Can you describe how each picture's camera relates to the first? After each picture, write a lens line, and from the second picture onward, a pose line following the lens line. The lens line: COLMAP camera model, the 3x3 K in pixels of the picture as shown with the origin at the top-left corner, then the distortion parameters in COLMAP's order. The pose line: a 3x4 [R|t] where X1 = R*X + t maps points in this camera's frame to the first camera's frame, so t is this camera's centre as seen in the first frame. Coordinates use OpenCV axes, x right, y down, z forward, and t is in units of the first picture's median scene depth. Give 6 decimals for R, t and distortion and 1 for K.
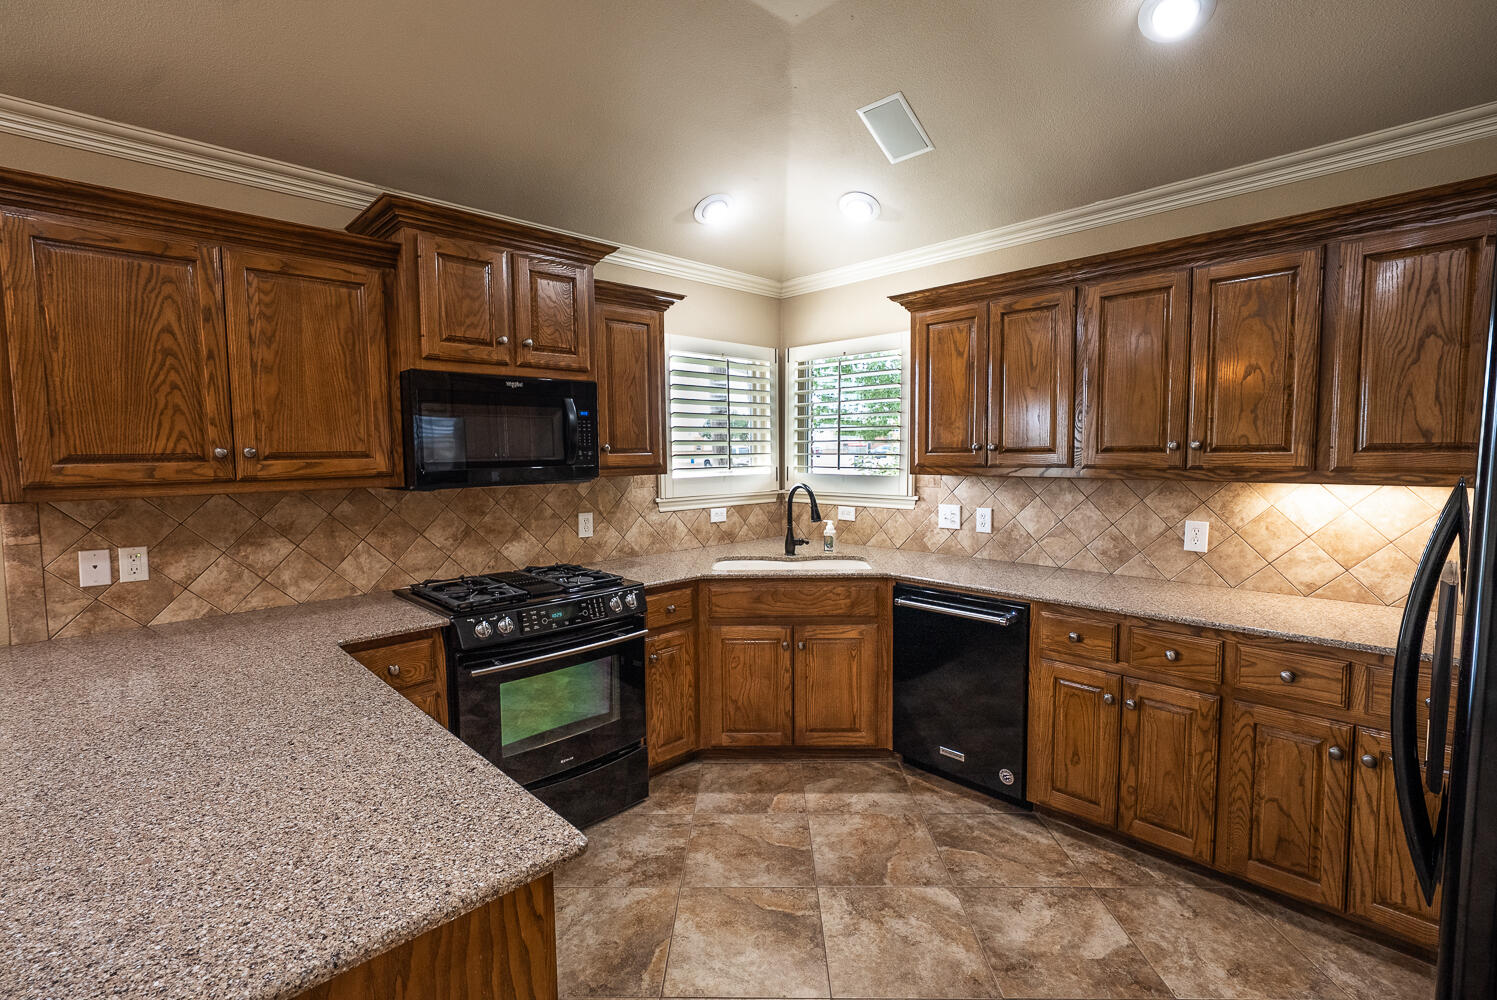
lens RADIAL K [[678.9, 0, 750.4], [0, 678.9, 495.0], [0, 0, 1]] dist [-0.008442, 0.006163]
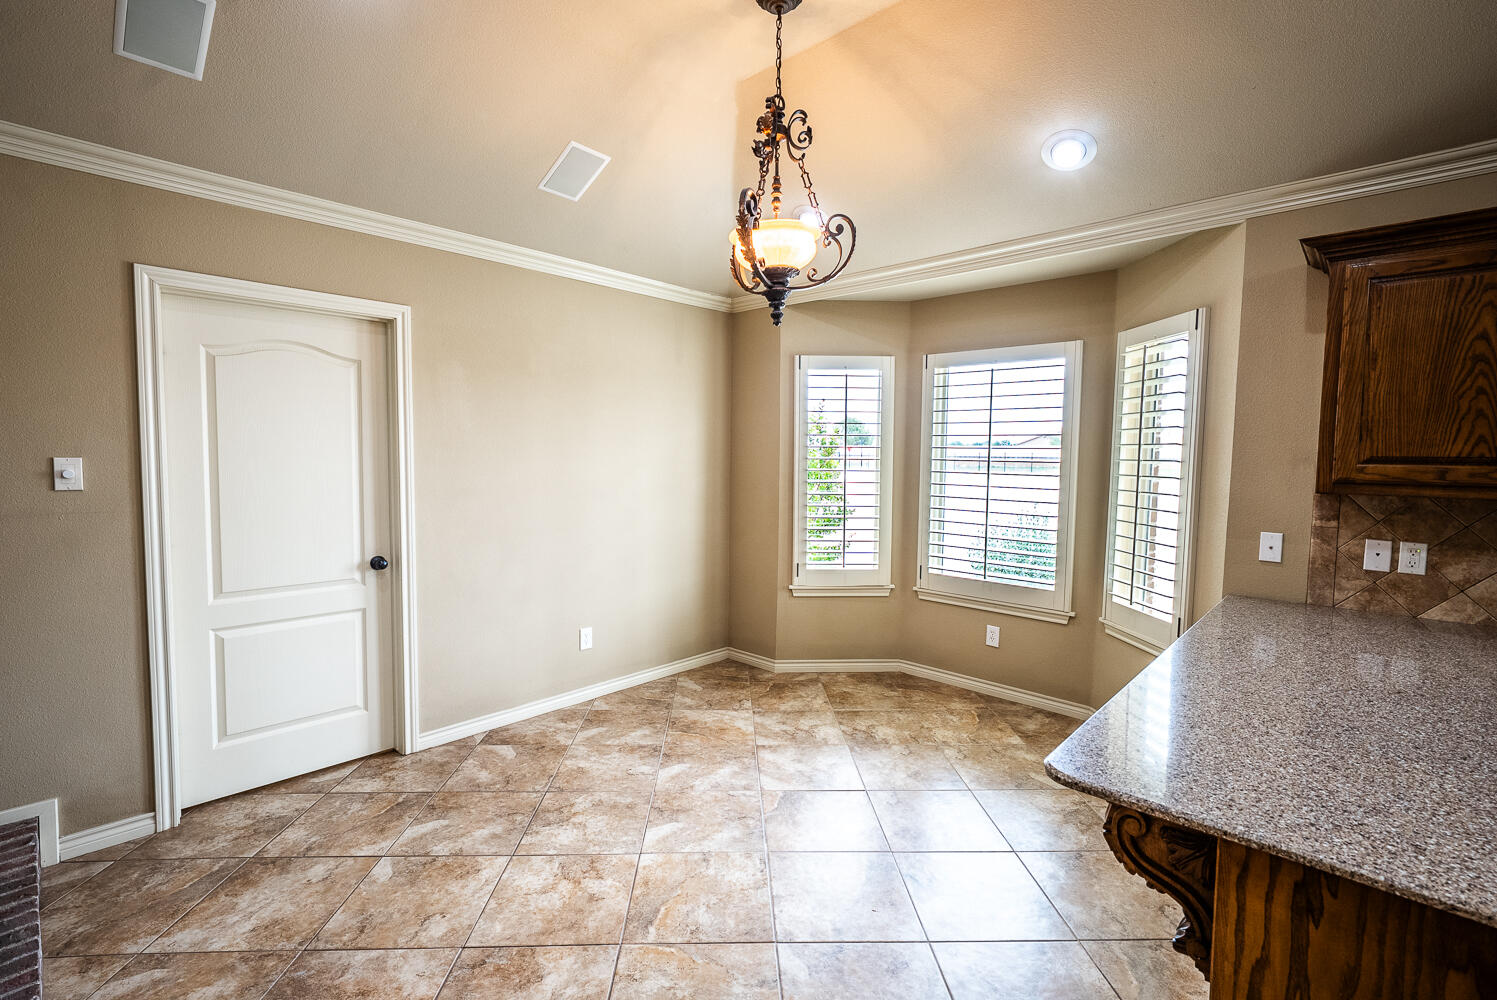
lens RADIAL K [[678.9, 0, 750.4], [0, 678.9, 495.0], [0, 0, 1]] dist [-0.008442, 0.006163]
pose [[0.048774, 0.076043, -0.995911, 0.107434], [-0.080090, 0.994185, 0.071989, 0.007910], [0.995594, 0.076252, 0.054580, -0.120047]]
